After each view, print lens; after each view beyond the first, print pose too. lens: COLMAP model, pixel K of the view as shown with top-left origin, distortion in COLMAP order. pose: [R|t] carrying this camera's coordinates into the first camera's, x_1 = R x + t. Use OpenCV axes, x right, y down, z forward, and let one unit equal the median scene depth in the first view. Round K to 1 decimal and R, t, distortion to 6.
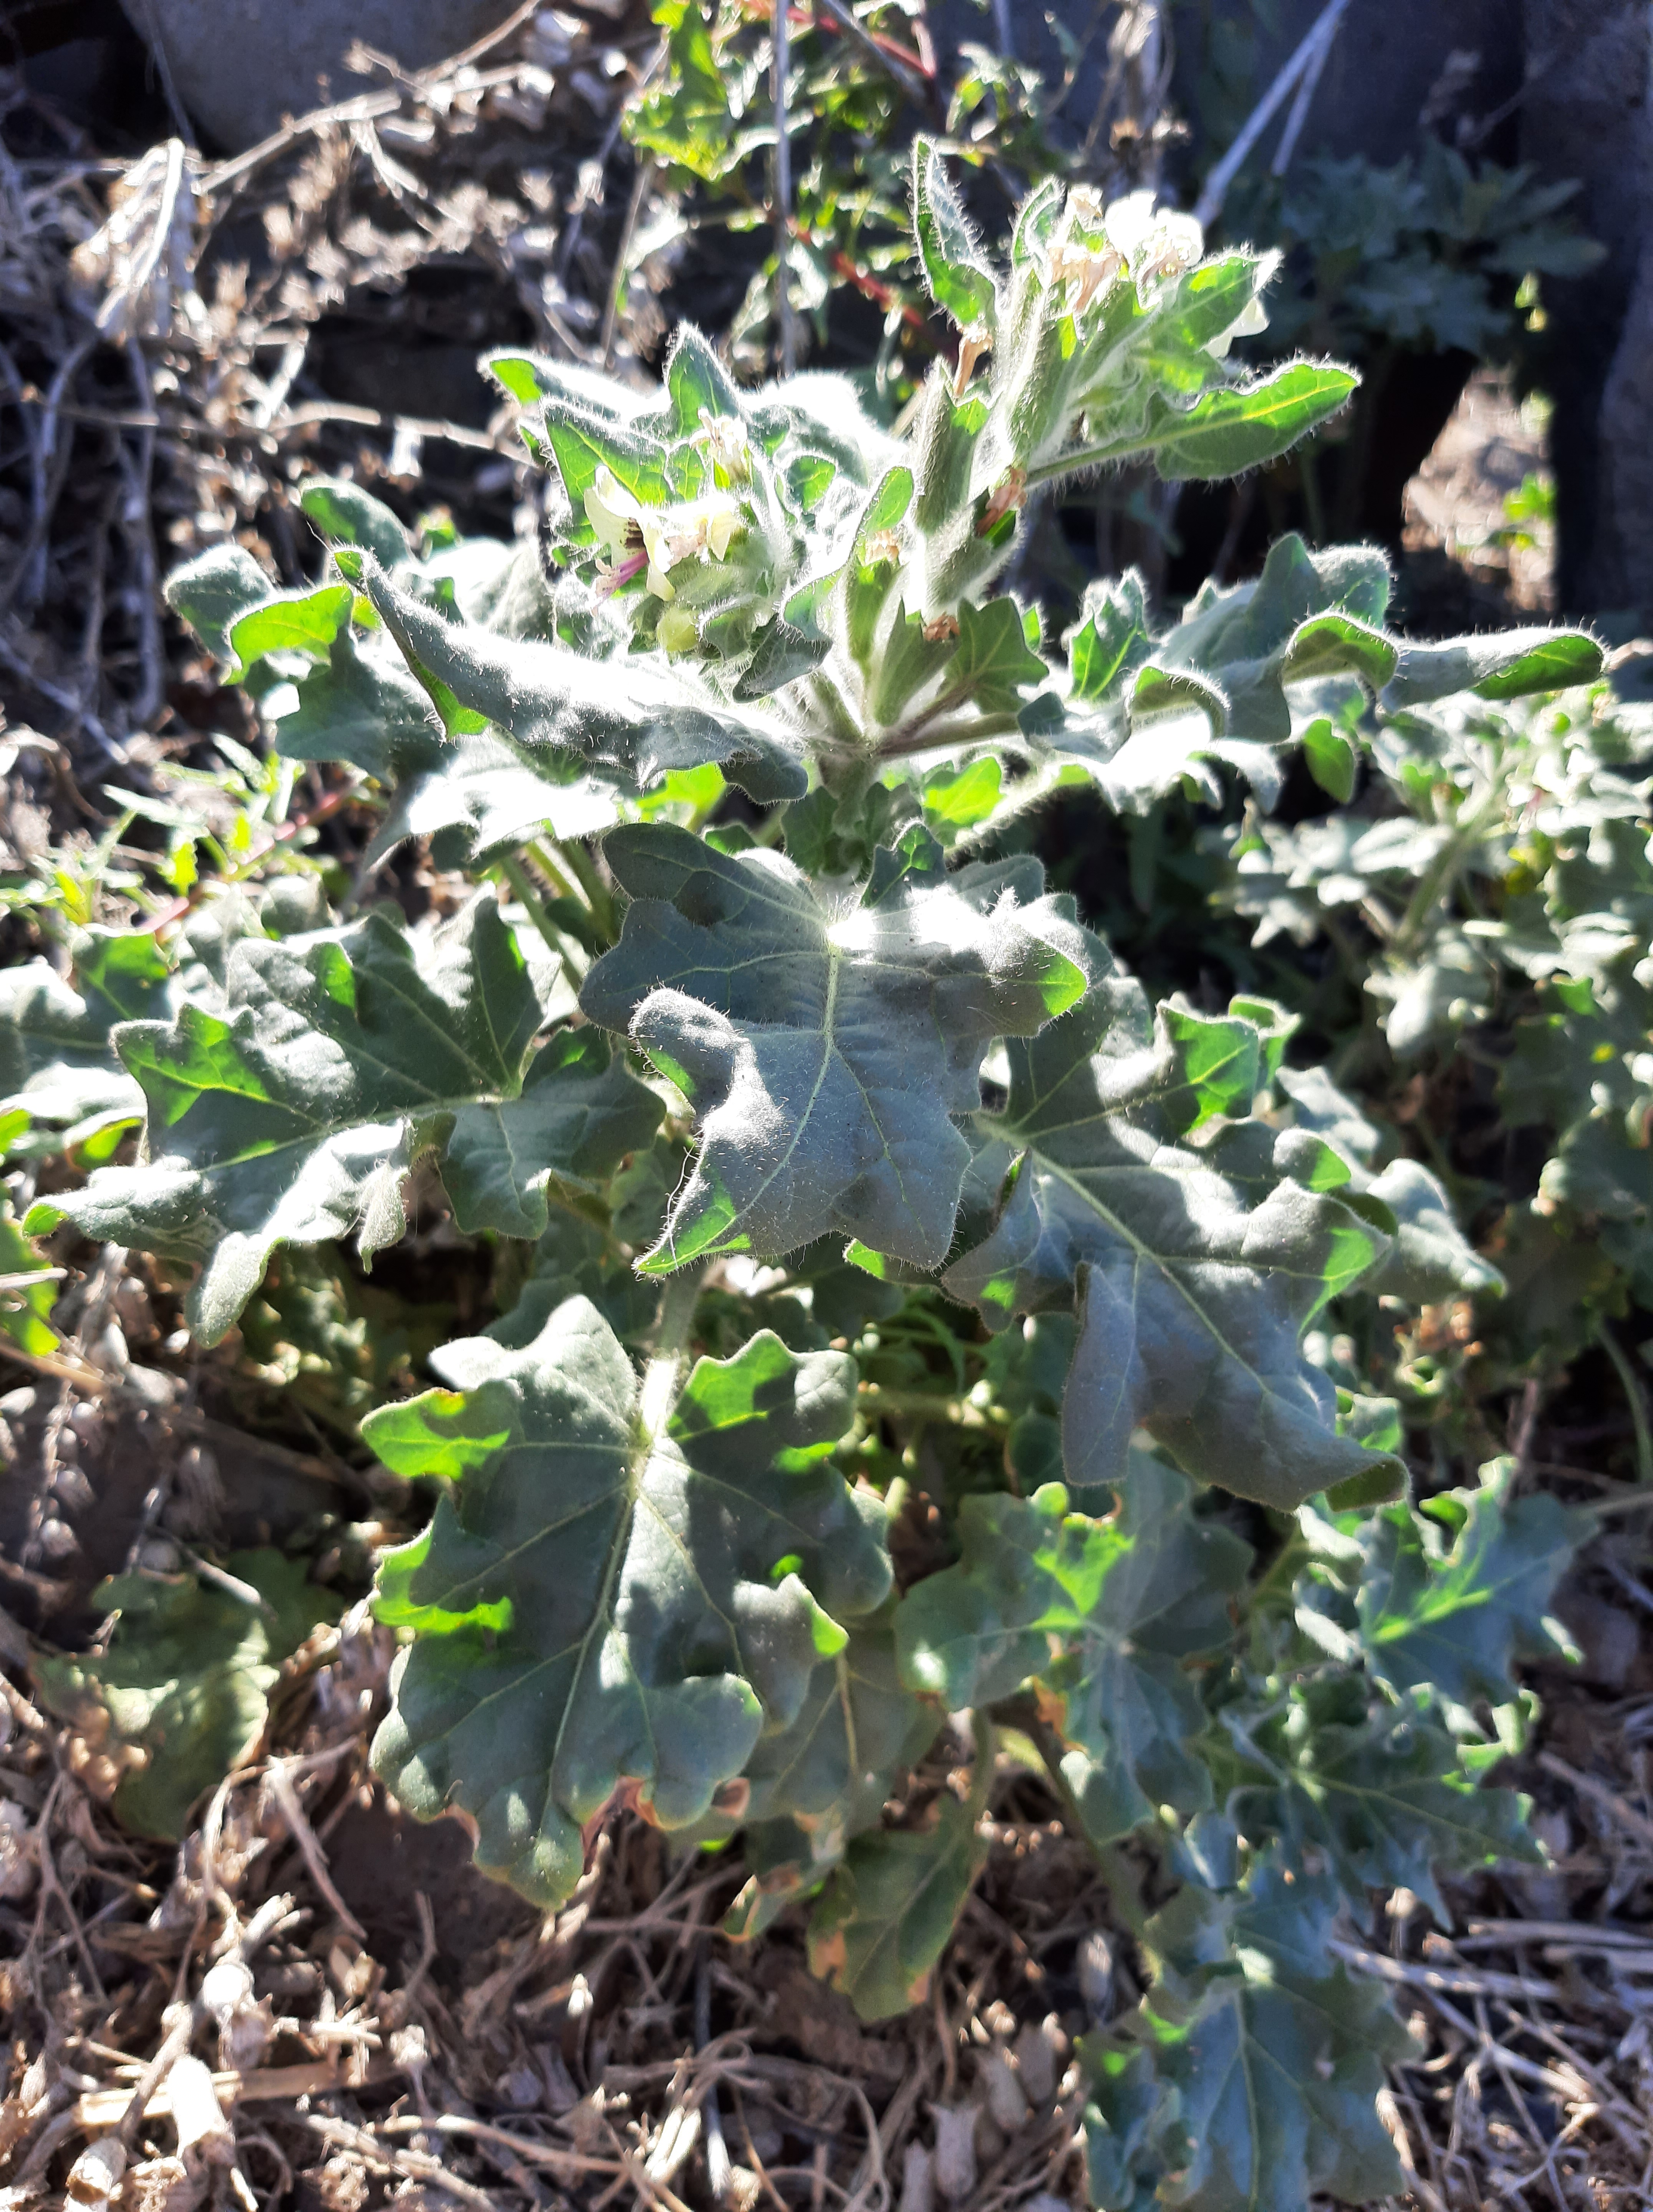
lens RADIAL K [[1627.3, 0, 826.5], [0, 1627.3, 1106.0], [0, 0, 1]] dist [0.029877, -0.128767]
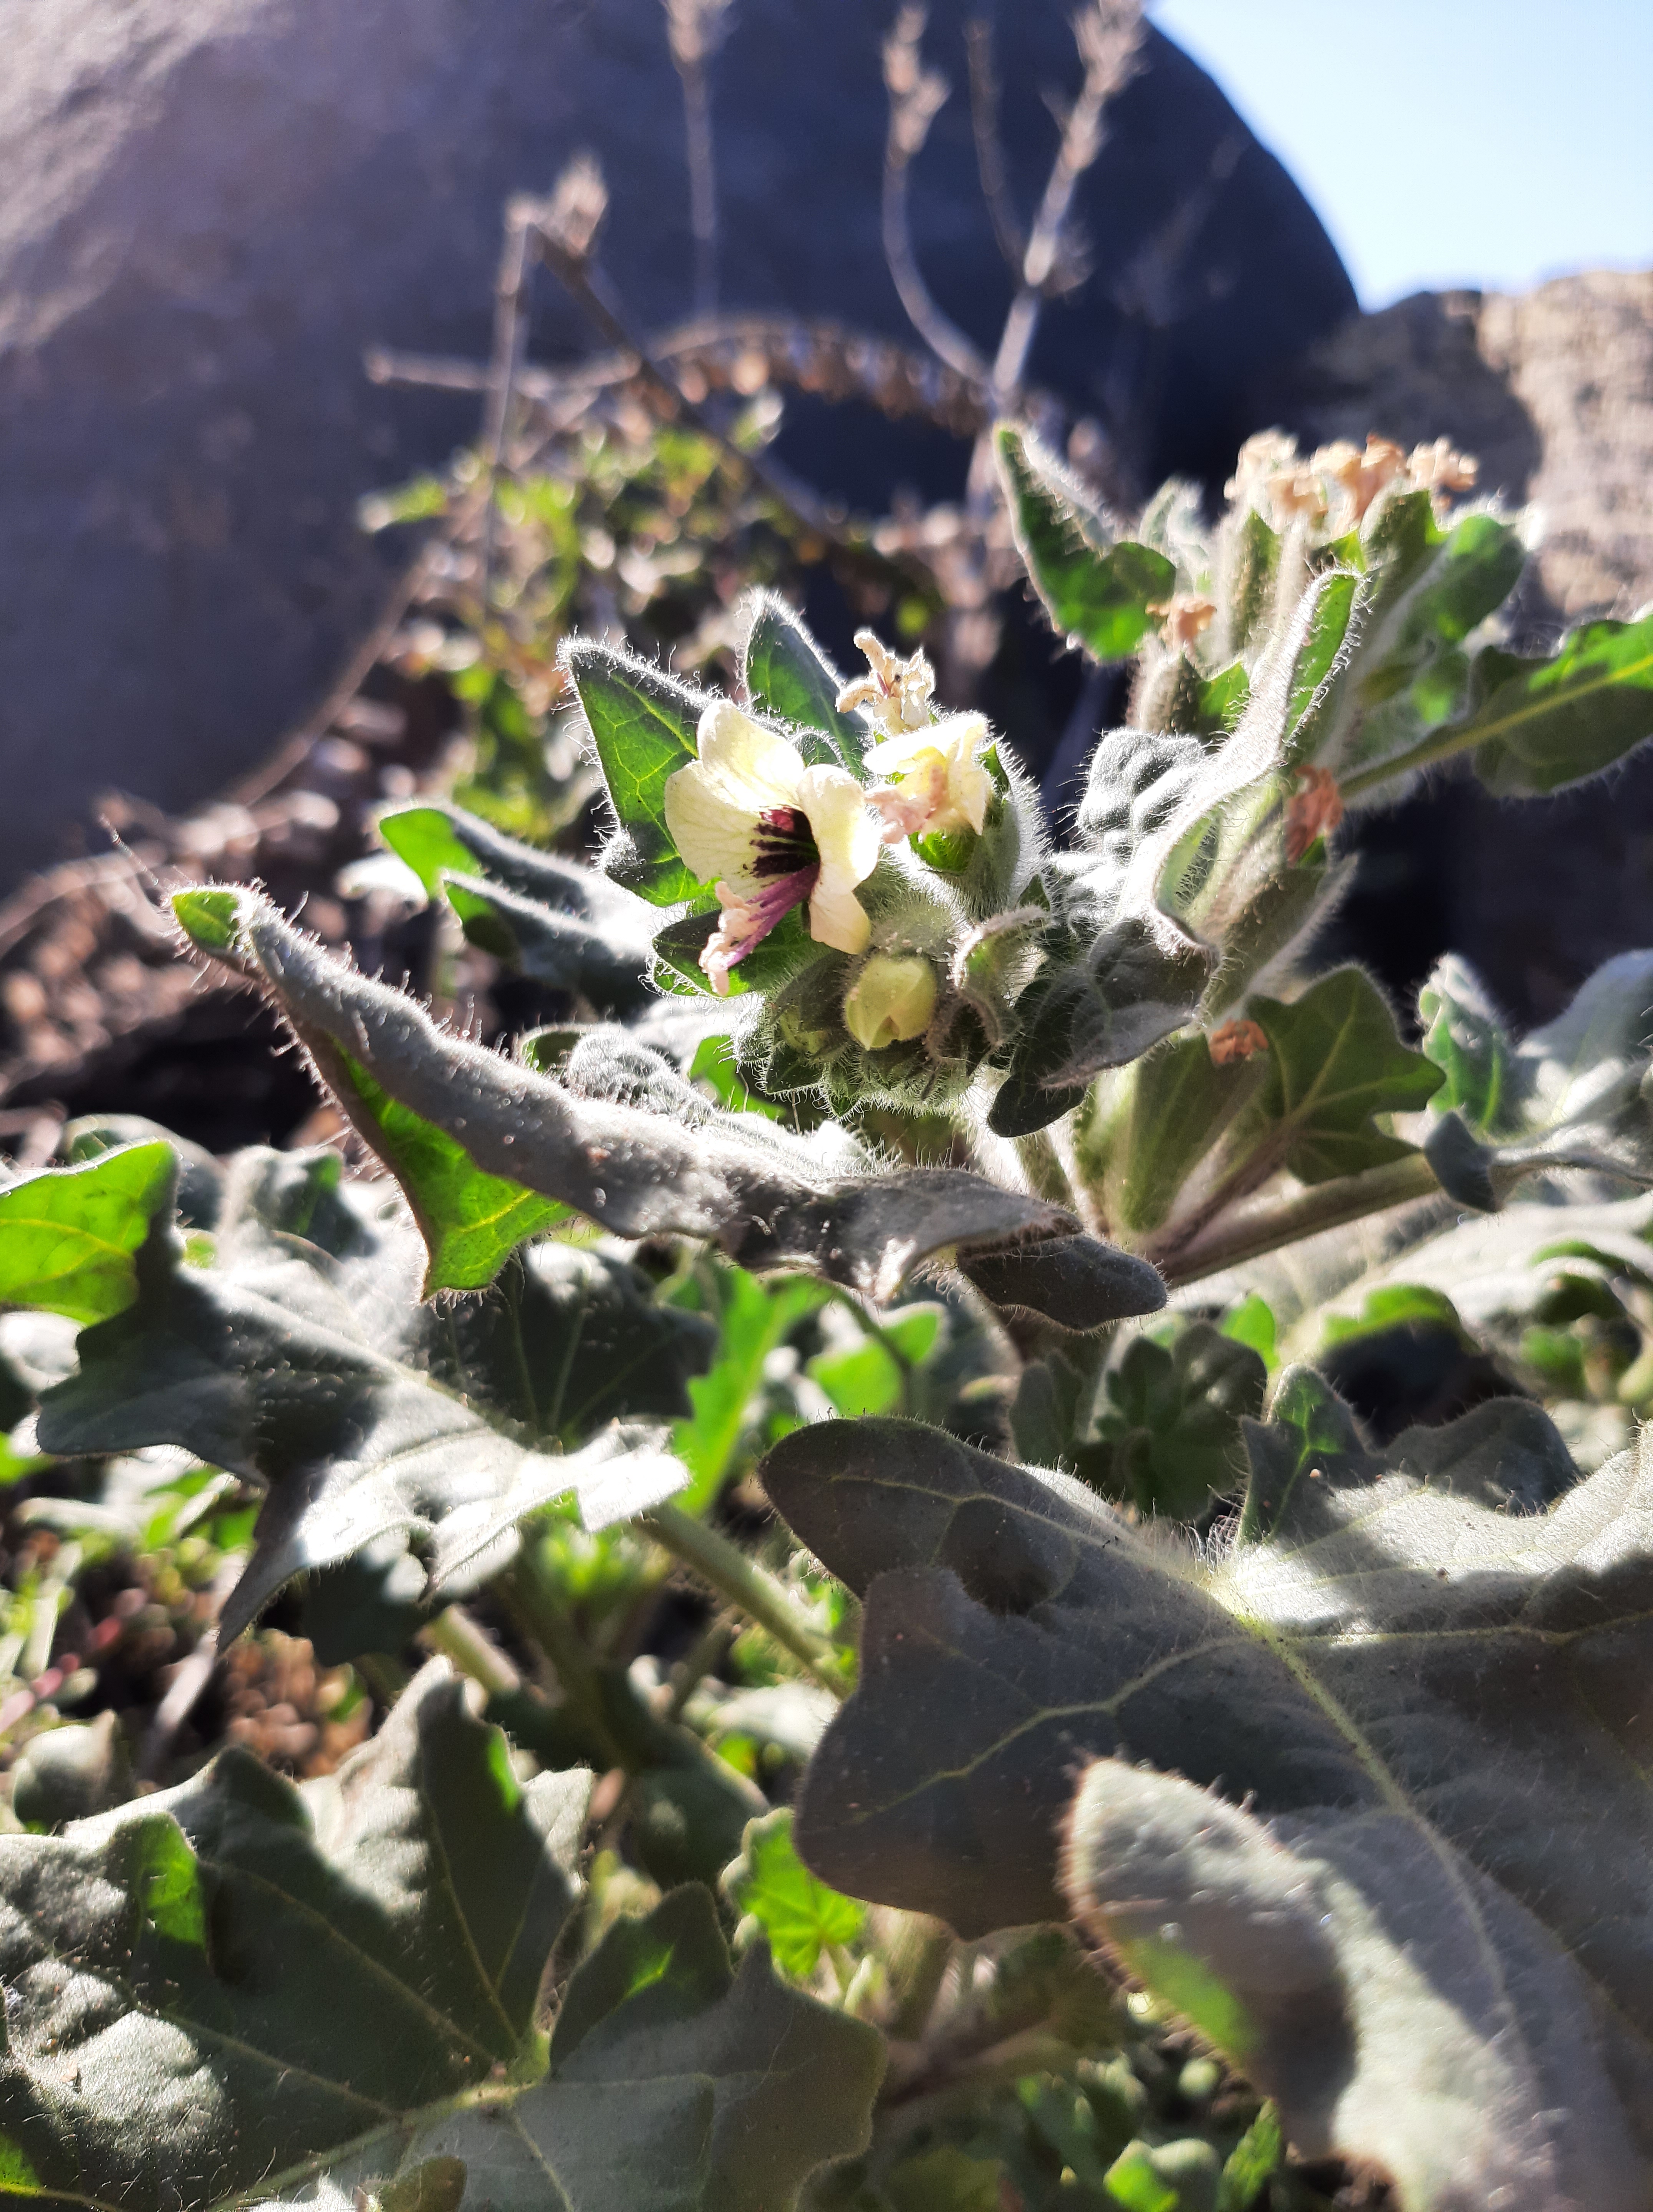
lens RADIAL K [[1823.6, 0, 826.5], [0, 1823.6, 1106.0], [0, 0, 1]] dist [0.004727, -0.119343]
pose [[0.983288, -0.138742, 0.117882, -0.135643], [0.175215, 0.897030, -0.405755, -0.034584], [-0.049448, 0.419629, 0.906348, 0.392870]]
